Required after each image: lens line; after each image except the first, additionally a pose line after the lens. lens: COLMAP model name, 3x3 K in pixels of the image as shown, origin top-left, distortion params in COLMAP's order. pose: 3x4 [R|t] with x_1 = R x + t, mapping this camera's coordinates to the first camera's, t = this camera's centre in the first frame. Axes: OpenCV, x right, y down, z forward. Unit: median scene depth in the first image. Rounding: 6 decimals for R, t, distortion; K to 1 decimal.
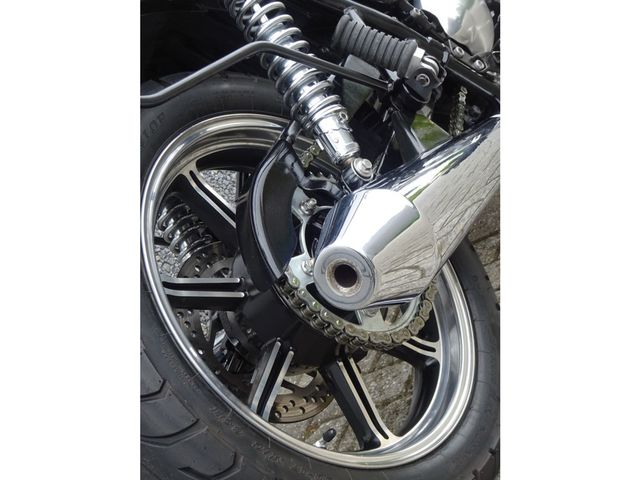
lens RADIAL K [[1120.7, 0, 319.8], [0, 1120.7, 240.5], [0, 0, 1]] dist [0.038585, 0.000000]
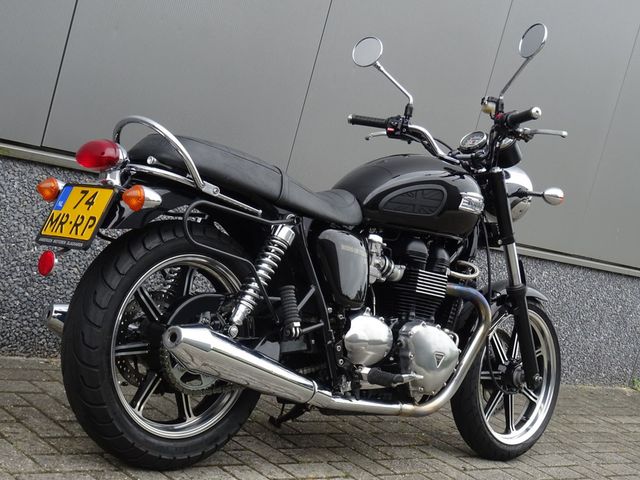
lens RADIAL K [[1191.7, 0, 320.4], [0, 1191.7, 240.3], [0, 0, 1]] dist [-0.016854, 0.000000]
pose [[0.566651, 0.816874, -0.107811, 0.236880], [-0.823907, 0.560298, -0.085107, -0.103696], [-0.009116, 0.137052, 0.990522, -1.337003]]
